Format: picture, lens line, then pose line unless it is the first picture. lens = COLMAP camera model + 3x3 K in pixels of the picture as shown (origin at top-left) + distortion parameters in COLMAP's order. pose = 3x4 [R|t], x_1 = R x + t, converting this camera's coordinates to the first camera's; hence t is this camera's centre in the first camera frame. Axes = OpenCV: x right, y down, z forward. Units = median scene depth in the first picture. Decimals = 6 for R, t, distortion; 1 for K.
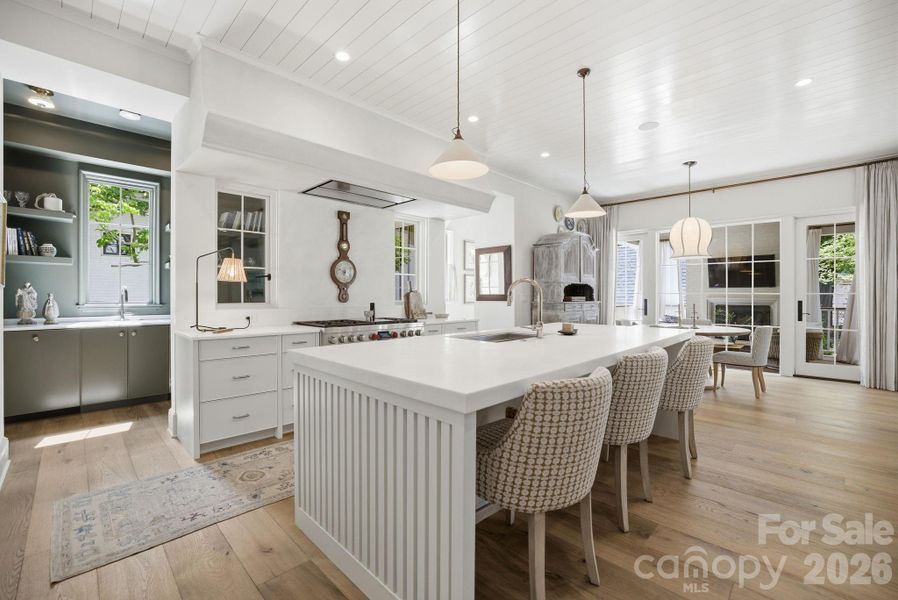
lens RADIAL K [[387.2, 0, 444.8], [0, 387.2, 297.0], [0, 0, 1]] dist [-0.002634, 0.000040]
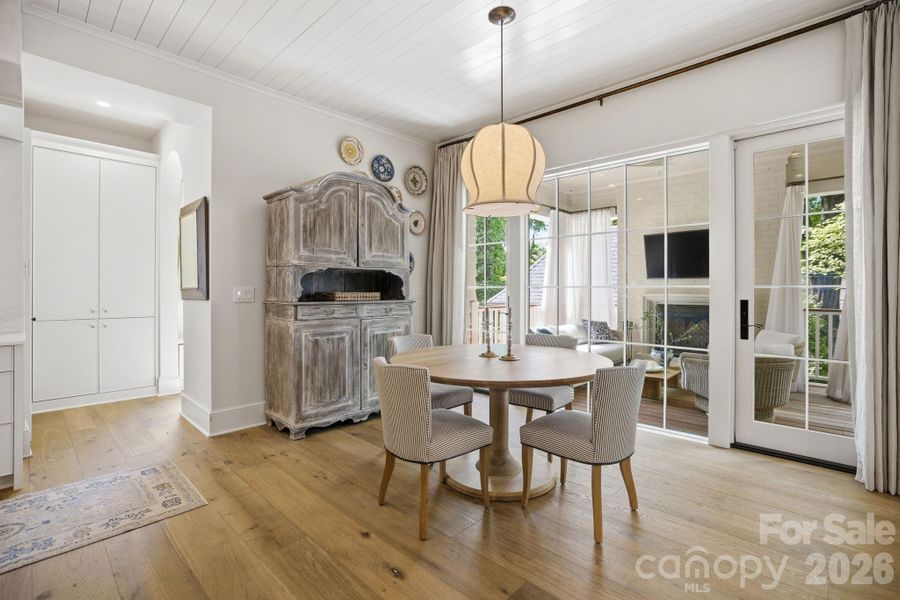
lens RADIAL K [[418.3, 0, 435.0], [0, 418.3, 291.8], [0, 0, 1]] dist [-0.001920, -0.000011]
pose [[0.999970, -0.000489, 0.007741, 0.601573], [0.000498, 0.999999, -0.001161, -0.001140], [-0.007740, 0.001165, 0.999969, 0.531522]]
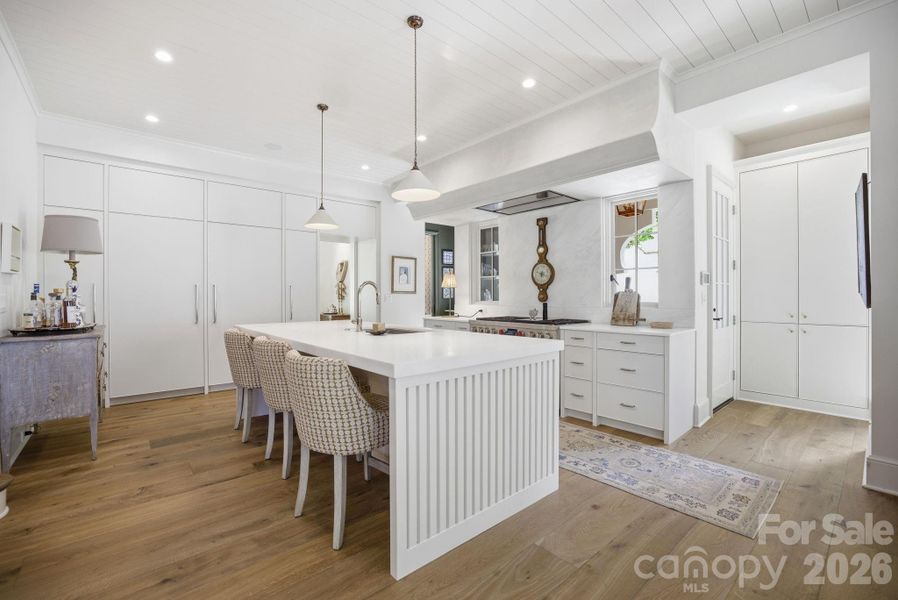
lens RADIAL K [[387.2, 0, 444.8], [0, 387.2, 297.0], [0, 0, 1]] dist [-0.002634, 0.000040]
pose [[-0.062557, 0.004078, -0.998033, 0.687611], [-0.000896, 0.999991, 0.004142, -0.002959], [0.998041, 0.001154, -0.062552, 0.641549]]
